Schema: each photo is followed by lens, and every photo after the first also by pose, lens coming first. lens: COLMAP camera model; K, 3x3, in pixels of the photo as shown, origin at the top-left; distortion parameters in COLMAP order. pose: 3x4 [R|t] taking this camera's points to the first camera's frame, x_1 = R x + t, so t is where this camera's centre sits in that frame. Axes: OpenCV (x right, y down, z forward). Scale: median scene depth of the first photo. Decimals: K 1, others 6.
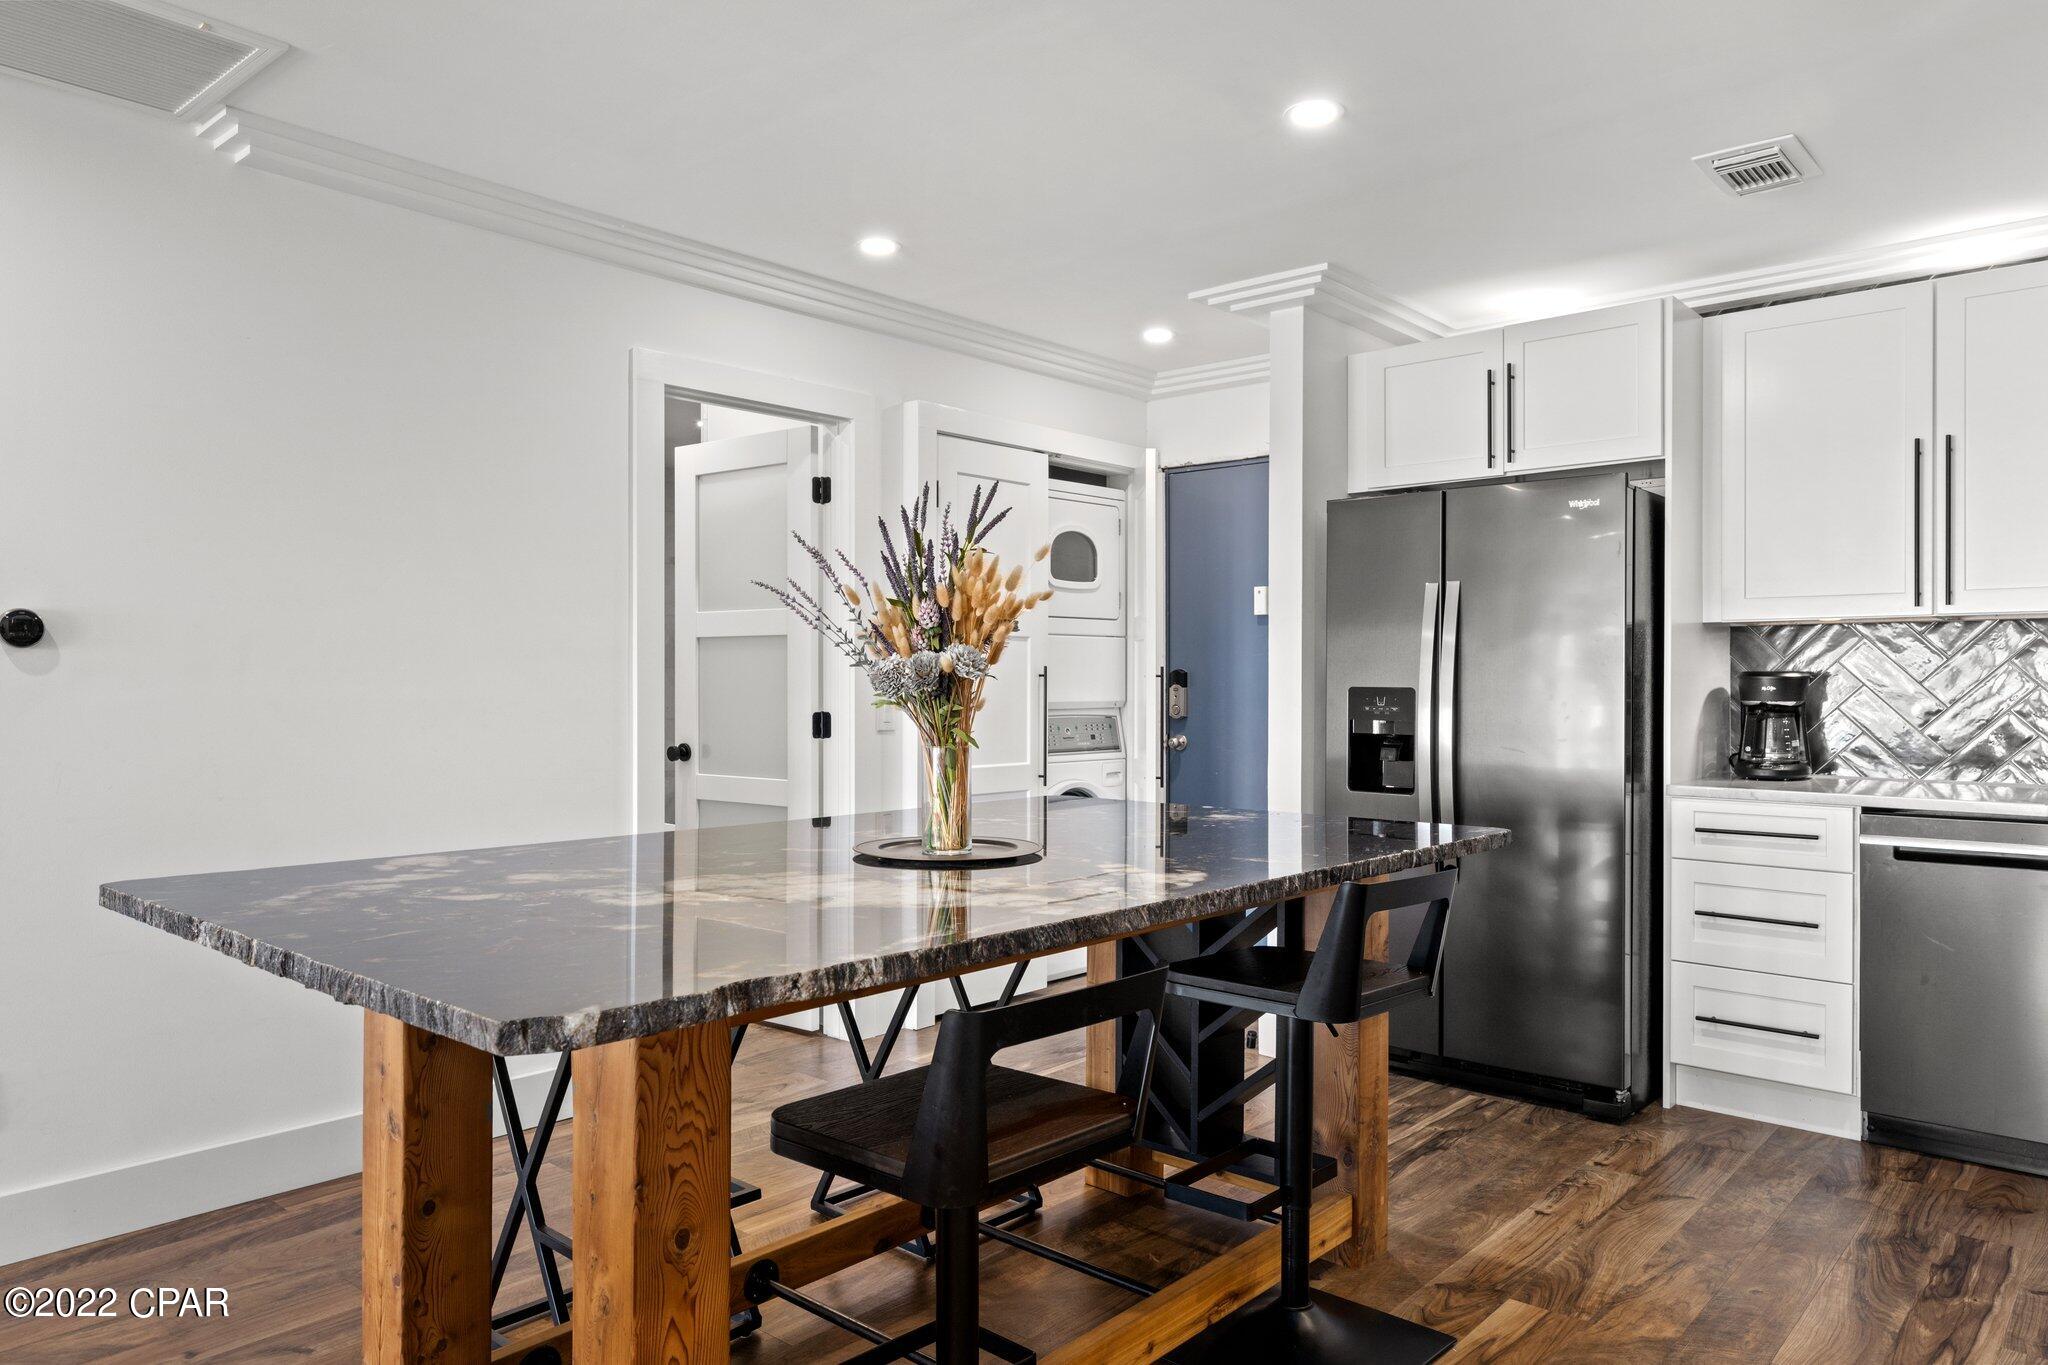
lens RADIAL K [[1357.0, 0, 1031.7], [0, 1357.0, 681.1], [0, 0, 1]] dist [0.005897, 0.003052]
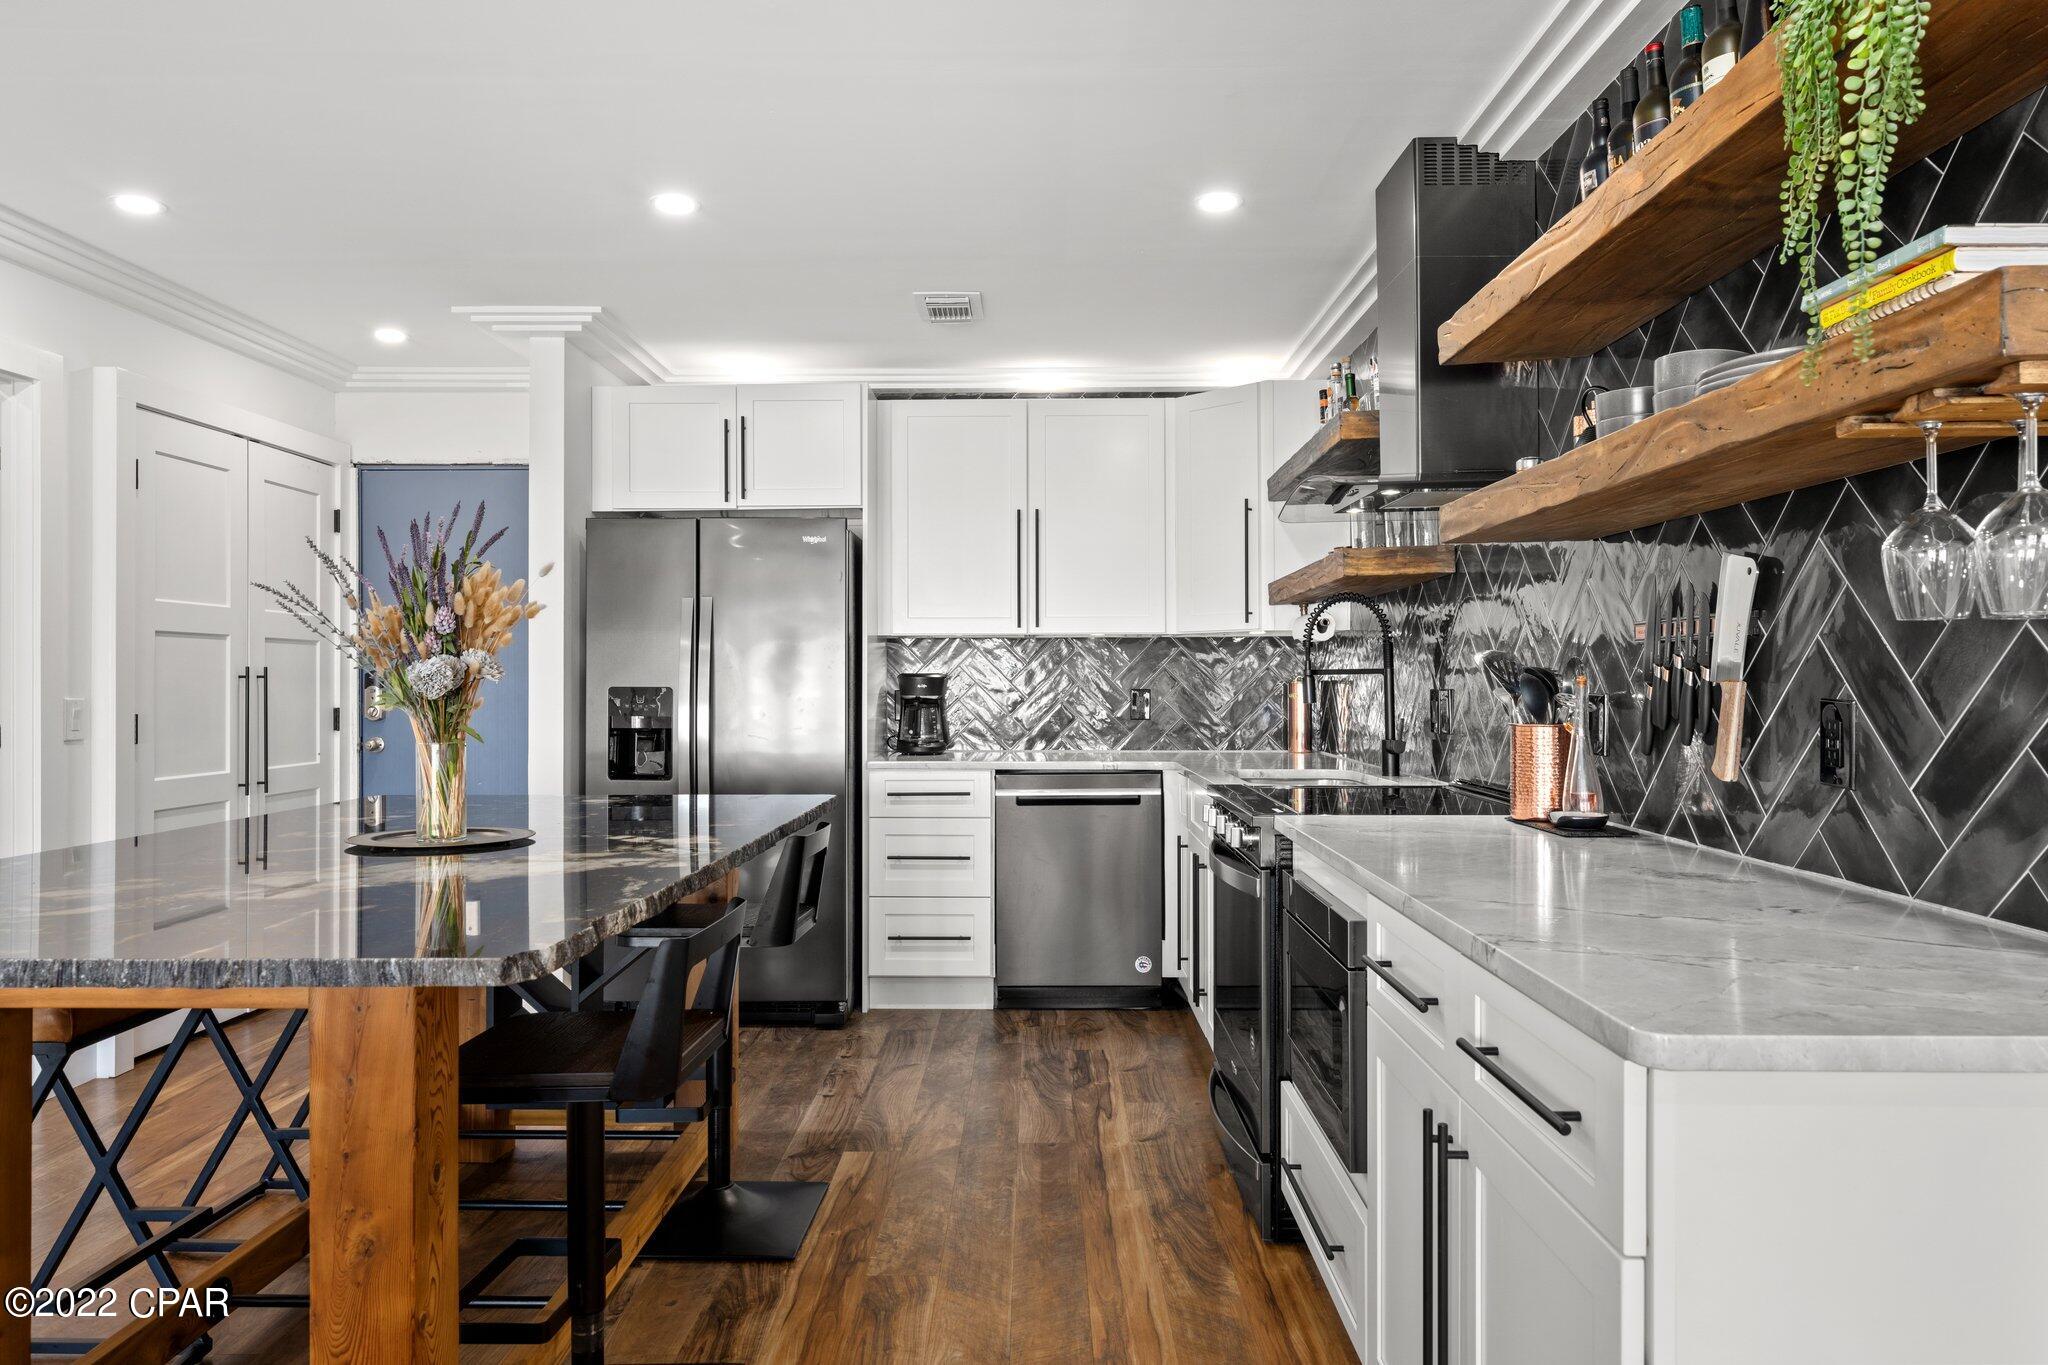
lens RADIAL K [[1357.0, 0, 1023.7], [0, 1357.0, 672.9], [0, 0, 1]] dist [0.005897, 0.003052]
pose [[0.760150, 0.000833, 0.649747, -0.252443], [0.003152, 0.999983, -0.004970, -0.000458], [-0.649740, 0.005825, 0.760135, -0.076029]]
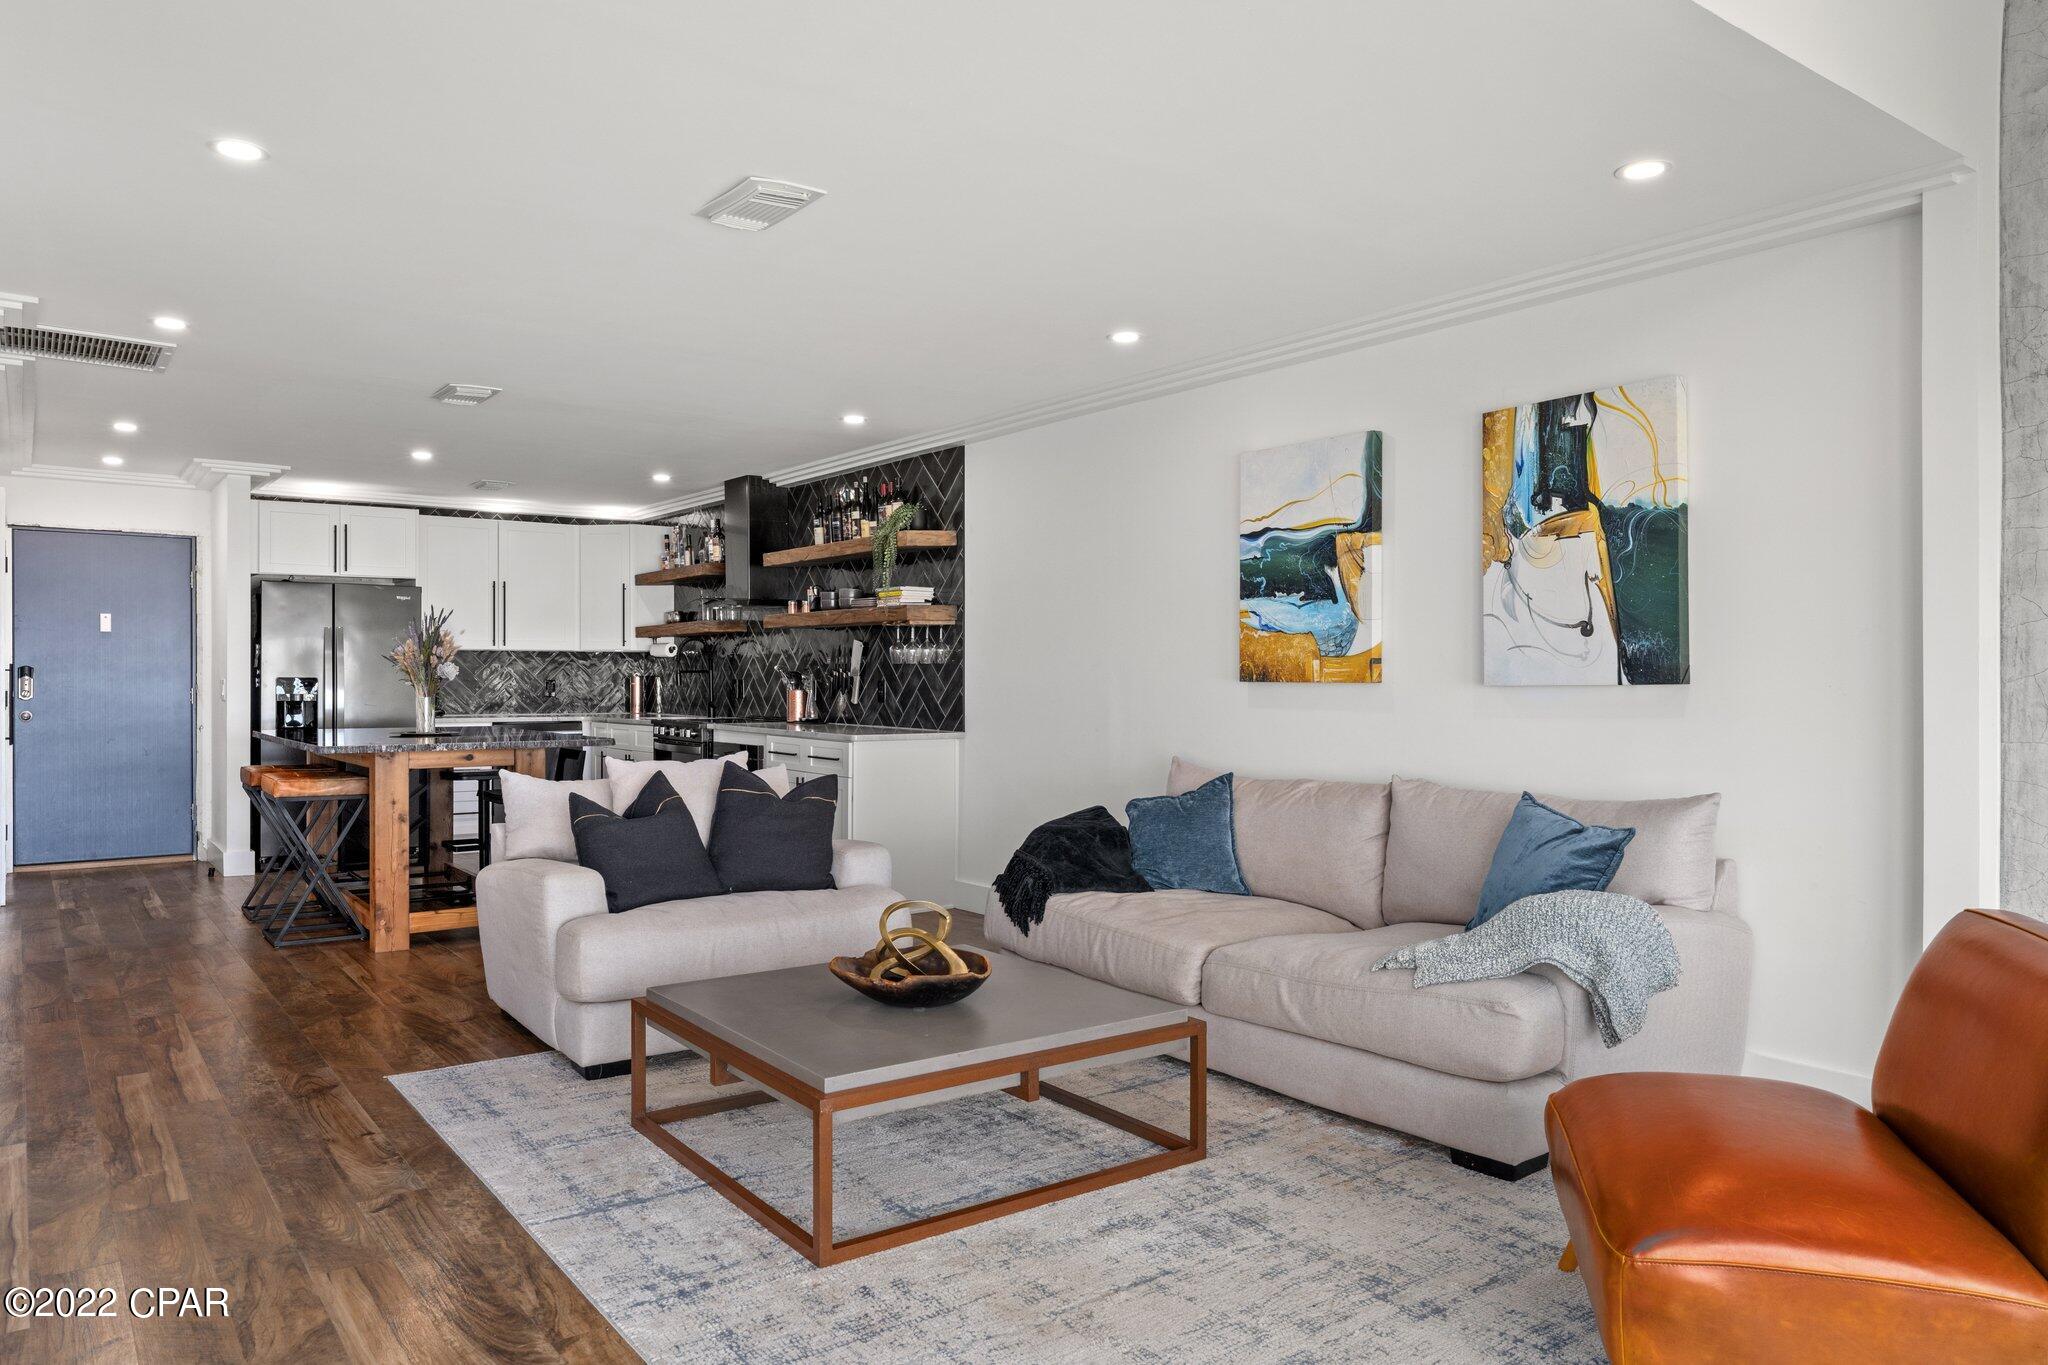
lens RADIAL K [[1357.0, 0, 1021.0], [0, 1357.0, 689.1], [0, 0, 1]] dist [0.005897, 0.003052]
pose [[0.217758, -0.009457, 0.975957, -1.568115], [-0.001598, 0.999948, 0.010046, -0.000192], [-0.976002, -0.003747, 0.217731, -0.513380]]
